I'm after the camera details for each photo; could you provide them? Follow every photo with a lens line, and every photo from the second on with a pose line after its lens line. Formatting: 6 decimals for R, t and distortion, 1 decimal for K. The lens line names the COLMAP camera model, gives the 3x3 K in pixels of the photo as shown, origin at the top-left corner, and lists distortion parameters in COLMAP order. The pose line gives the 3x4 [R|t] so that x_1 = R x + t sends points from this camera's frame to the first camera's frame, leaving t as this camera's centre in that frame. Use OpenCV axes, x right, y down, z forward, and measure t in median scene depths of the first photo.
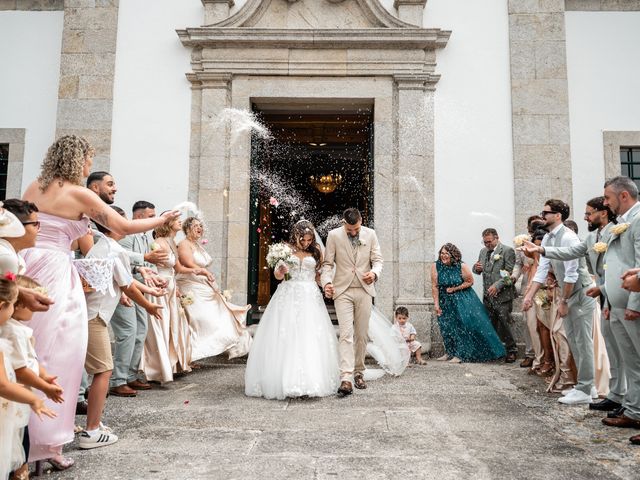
lens RADIAL K [[570.3, 0, 320.4], [0, 570.3, 237.4], [0, 0, 1]] dist [-0.010563, 0.003215]
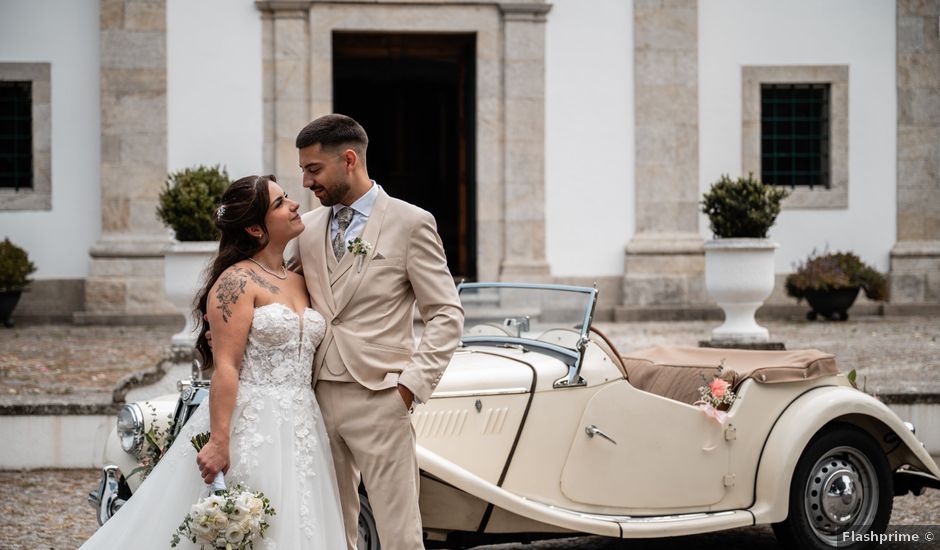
lens RADIAL K [[1442.2, 0, 470.9], [0, 1442.2, 274.5], [0, 0, 1]] dist [0.111276, 0.000000]
pose [[0.993752, -0.017098, 0.110295, -0.162520], [0.008636, 0.997013, 0.076750, -0.045814], [-0.111278, -0.075318, 0.990931, -1.194705]]
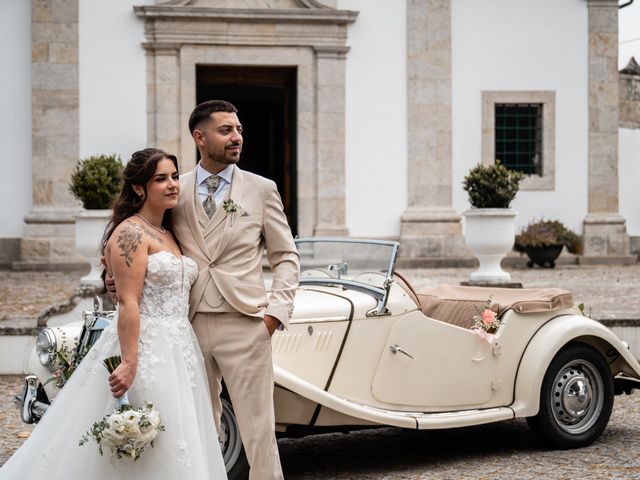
lens RADIAL K [[1000.8, 0, 319.6], [0, 1000.8, 238.6], [0, 0, 1]] dist [0.086367, 0.000000]
pose [[0.990326, -0.015534, 0.137890, -0.163451], [0.004559, 0.996820, 0.079553, -0.043307], [-0.138688, -0.078154, 0.987247, -1.174982]]
